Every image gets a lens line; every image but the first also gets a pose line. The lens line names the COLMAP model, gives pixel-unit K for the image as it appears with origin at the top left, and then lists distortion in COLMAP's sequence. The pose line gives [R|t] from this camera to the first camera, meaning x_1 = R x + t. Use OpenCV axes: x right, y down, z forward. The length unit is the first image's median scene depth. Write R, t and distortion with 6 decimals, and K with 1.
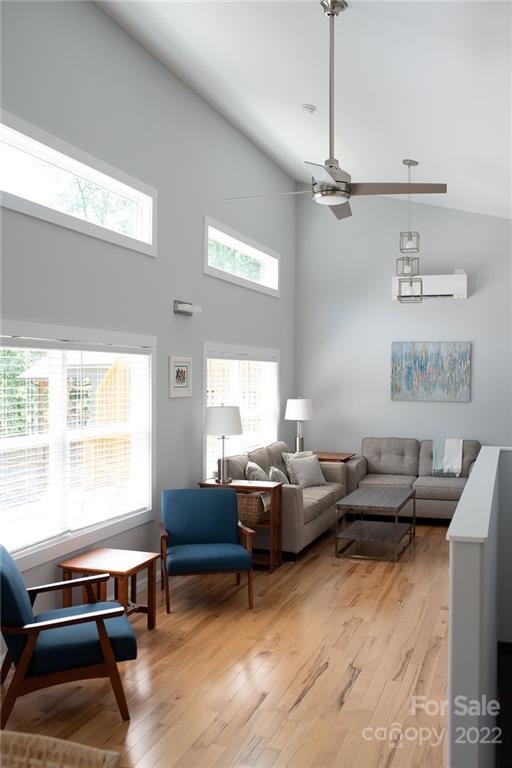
lens RADIAL K [[741.8, 0, 256.0], [0, 741.8, 384.0], [0, 0, 1]] dist [-0.085435, 0.012296]
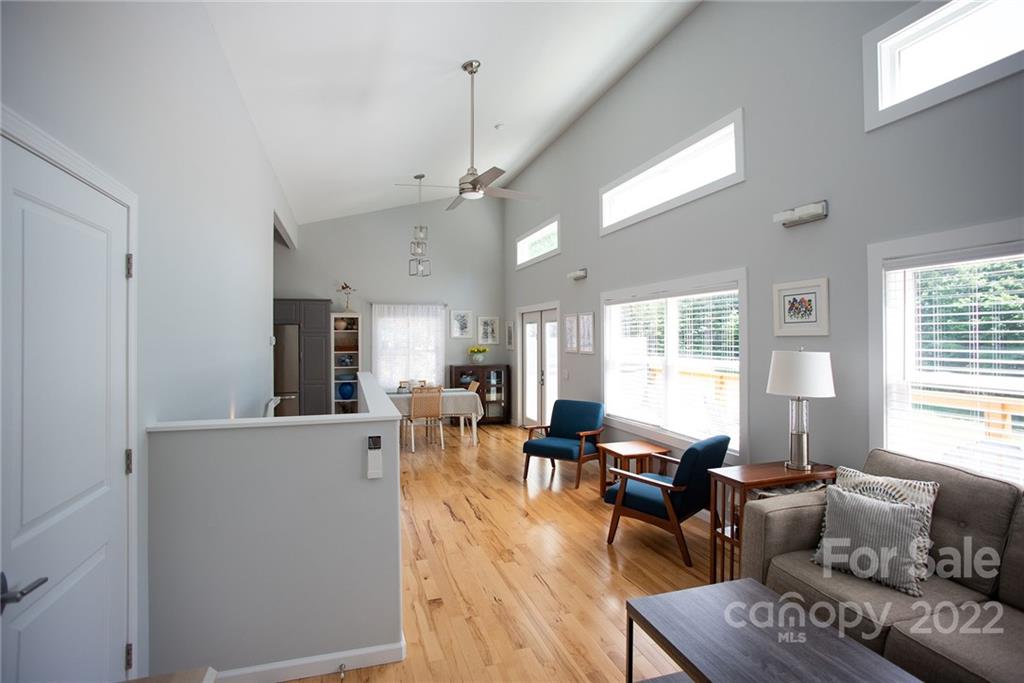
lens RADIAL K [[528.0, 0, 507.1], [0, 528.0, 334.8], [0, 0, 1]] dist [-0.119661, -0.000041]
pose [[-0.811264, -0.002354, -0.584675, 0.587526], [-0.002268, 0.999997, -0.000878, 0.023924], [0.584675, 0.000614, -0.811267, 1.689004]]
